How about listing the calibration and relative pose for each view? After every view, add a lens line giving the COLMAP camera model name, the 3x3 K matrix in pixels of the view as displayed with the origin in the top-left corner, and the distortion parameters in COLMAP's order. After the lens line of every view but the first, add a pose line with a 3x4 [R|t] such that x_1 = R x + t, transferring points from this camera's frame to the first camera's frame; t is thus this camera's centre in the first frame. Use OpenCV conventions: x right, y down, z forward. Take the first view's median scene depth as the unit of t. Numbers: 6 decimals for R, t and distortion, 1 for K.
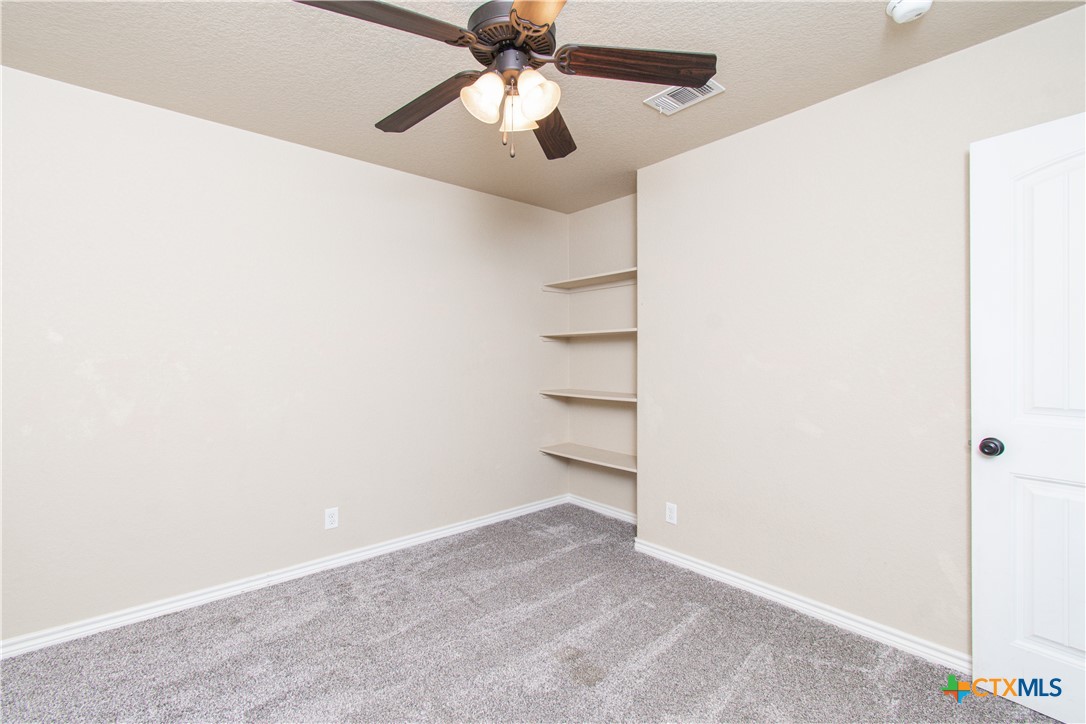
lens RADIAL K [[483.6, 0, 546.0], [0, 483.6, 360.9], [0, 0, 1]] dist [0.000921, -0.000086]
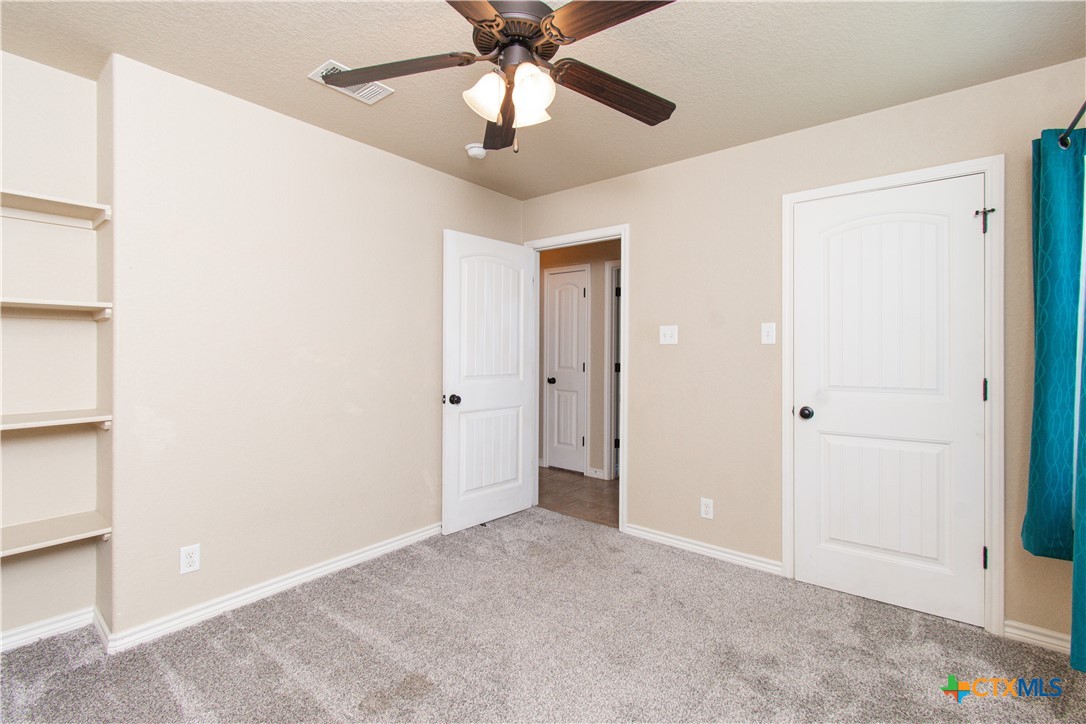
lens RADIAL K [[483.6, 0, 546.0], [0, 483.6, 360.9], [0, 0, 1]] dist [0.000921, -0.000086]
pose [[-0.173583, -0.013919, 0.984721, -0.742897], [0.011474, 0.999804, 0.016155, 0.005430], [-0.984752, 0.014103, -0.173389, 0.764084]]
